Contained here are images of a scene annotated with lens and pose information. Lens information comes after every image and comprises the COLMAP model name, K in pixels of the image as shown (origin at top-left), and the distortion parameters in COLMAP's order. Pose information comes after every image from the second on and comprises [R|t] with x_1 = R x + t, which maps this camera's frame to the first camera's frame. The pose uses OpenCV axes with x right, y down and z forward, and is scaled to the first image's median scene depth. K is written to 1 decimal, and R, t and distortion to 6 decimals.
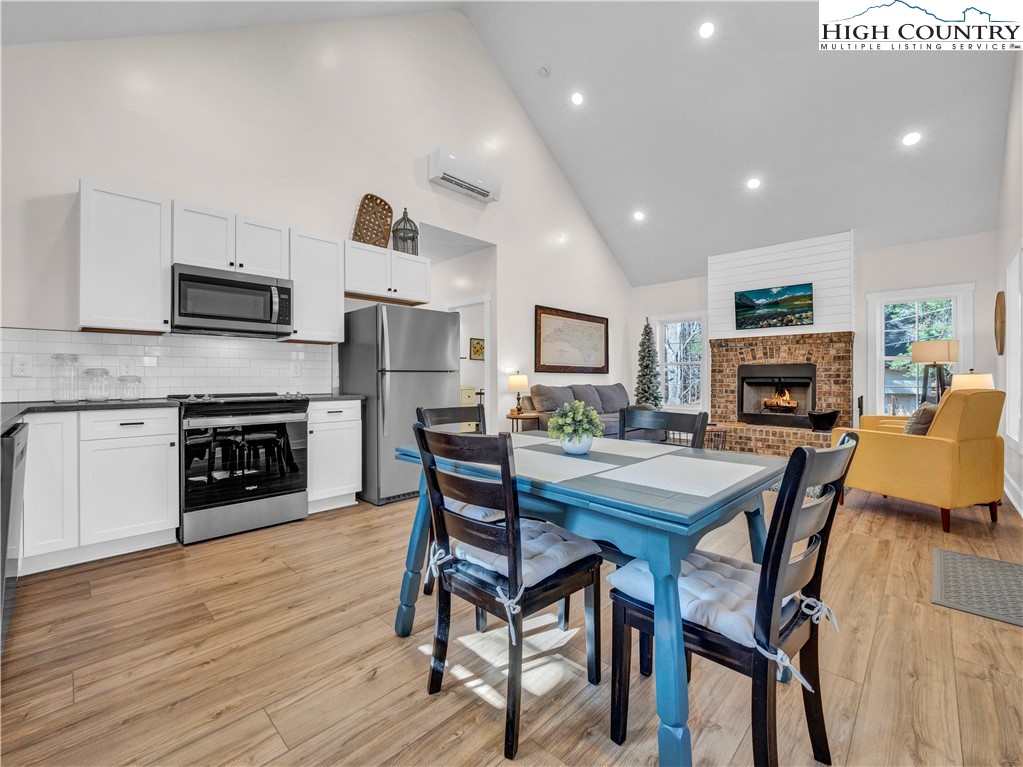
lens RADIAL K [[419.5, 0, 506.7], [0, 419.5, 378.6], [0, 0, 1]] dist [-0.000505, -0.000003]
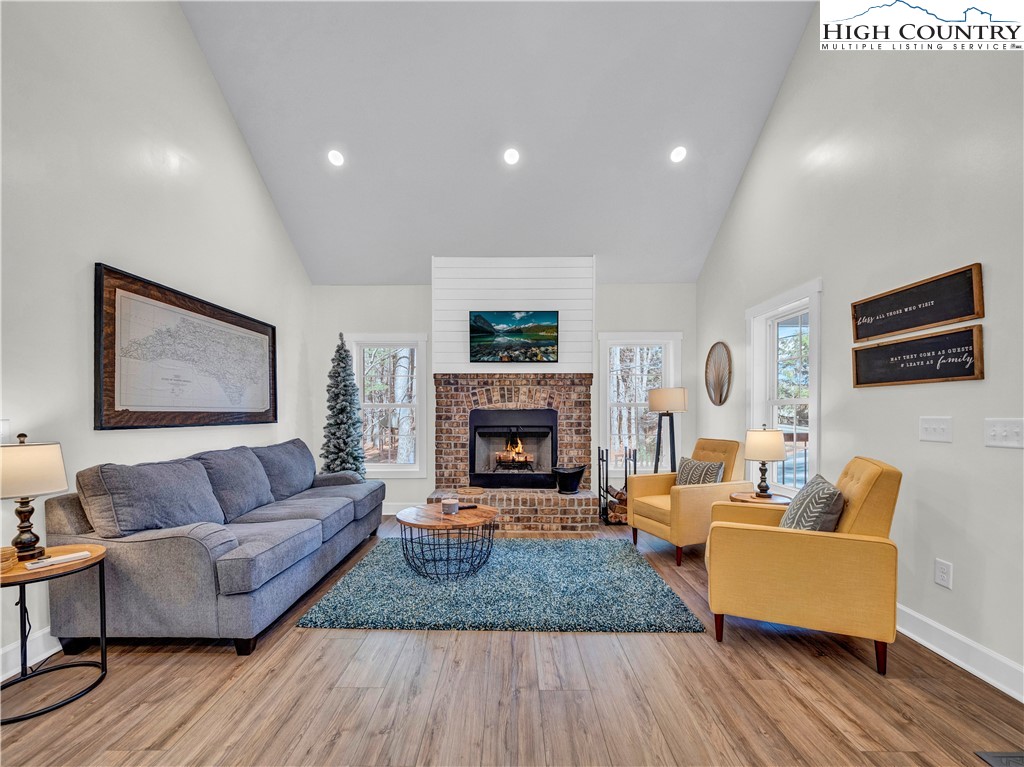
lens RADIAL K [[441.5, 0, 508.6], [0, 441.5, 410.2], [0, 0, 1]] dist [-0.000036, -0.000037]
pose [[0.710599, -0.001995, 0.703595, 0.050520], [0.006113, 0.999976, -0.003339, -0.030334], [-0.703571, 0.006674, 0.710593, 0.416042]]
